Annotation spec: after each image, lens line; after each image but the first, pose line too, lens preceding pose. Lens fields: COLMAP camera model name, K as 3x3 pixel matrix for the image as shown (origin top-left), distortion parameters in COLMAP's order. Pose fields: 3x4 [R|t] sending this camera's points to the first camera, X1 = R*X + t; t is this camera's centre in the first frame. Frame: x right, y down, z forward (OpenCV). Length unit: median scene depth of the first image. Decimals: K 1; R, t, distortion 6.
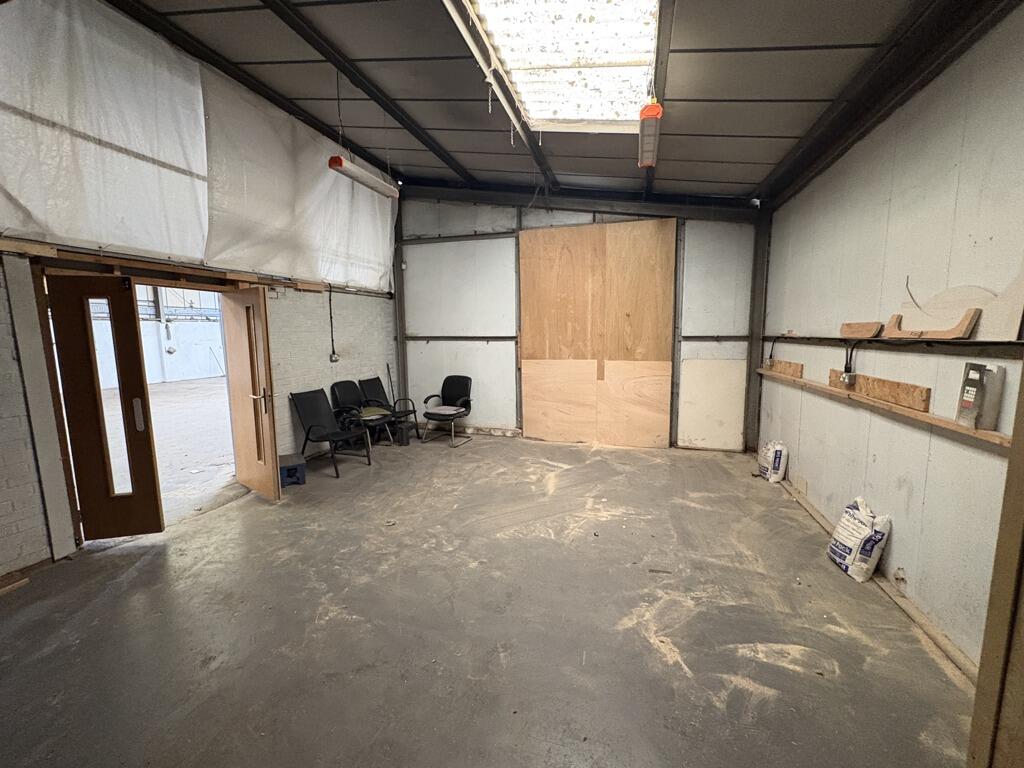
lens RADIAL K [[410.6, 0, 511.0], [0, 410.6, 383.1], [0, 0, 1]] dist [-0.000630, 0.000421]
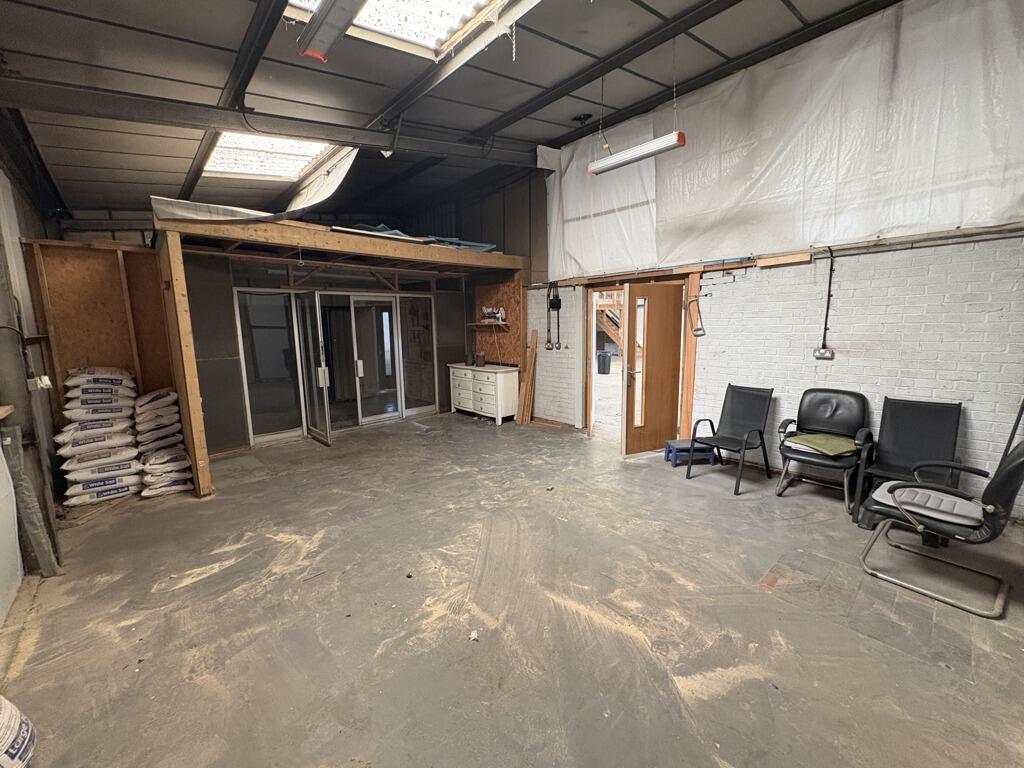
lens RADIAL K [[410.6, 0, 511.0], [0, 410.6, 383.7], [0, 0, 1]] dist [-0.000630, 0.000421]
pose [[-0.509727, 0.140829, -0.848732, 0.743093], [-0.086842, 0.973051, 0.213612, -0.193594], [0.855942, 0.182589, -0.483760, 1.498638]]
